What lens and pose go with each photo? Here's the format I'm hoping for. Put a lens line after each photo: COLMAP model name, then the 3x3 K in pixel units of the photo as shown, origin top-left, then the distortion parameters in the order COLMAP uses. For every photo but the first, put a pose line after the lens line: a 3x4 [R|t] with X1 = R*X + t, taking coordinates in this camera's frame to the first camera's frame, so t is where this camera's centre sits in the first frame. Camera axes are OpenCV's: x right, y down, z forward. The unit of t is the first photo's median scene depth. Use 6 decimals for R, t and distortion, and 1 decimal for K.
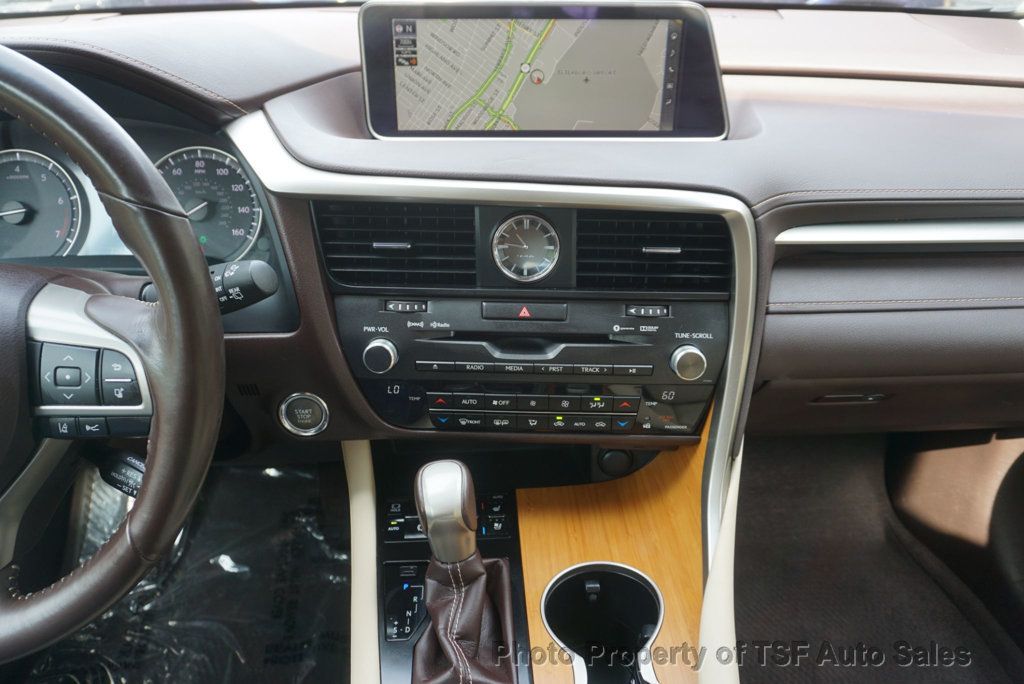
lens RADIAL K [[738.8, 0, 512.0], [0, 738.8, 342.0], [0, 0, 1]] dist [-0.081456, 0.065791]
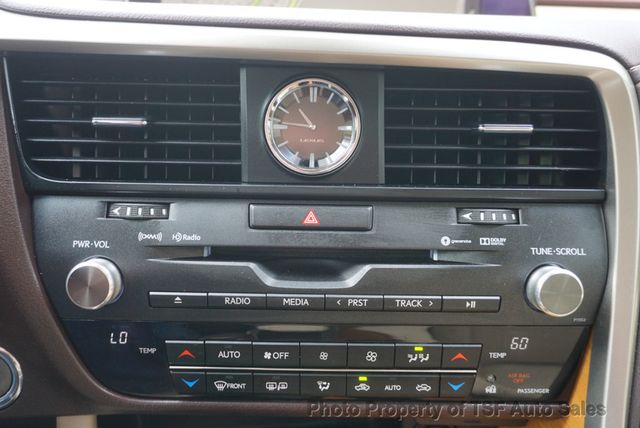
lens RADIAL K [[580.0, 0, 320.0], [0, 580.0, 214.0], [0, 0, 1]] dist [-0.010892, -0.001467]
pose [[0.999362, 0.000777, 0.035715, 0.006045], [0.006148, 0.981102, -0.193394, 0.059362], [-0.035190, 0.193490, 0.980471, 0.465949]]
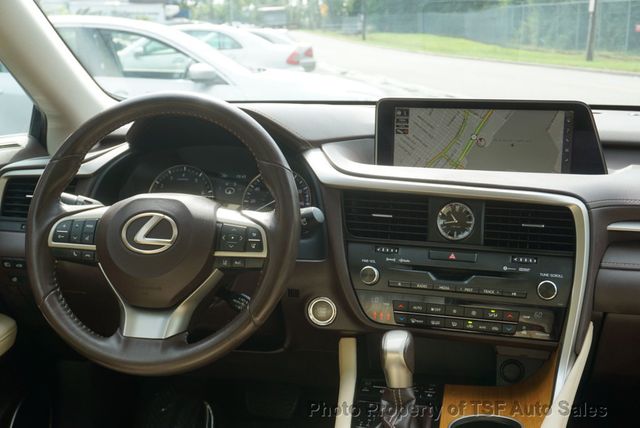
lens RADIAL K [[820.1, 0, 289.3], [0, 820.1, 213.3], [0, 0, 1]] dist [-0.057878, -0.057988]
pose [[0.957079, 0.048314, -0.285773, 0.195675], [-0.137471, 0.943710, -0.300855, 0.500523], [0.255151, 0.327227, 0.909846, -0.908115]]
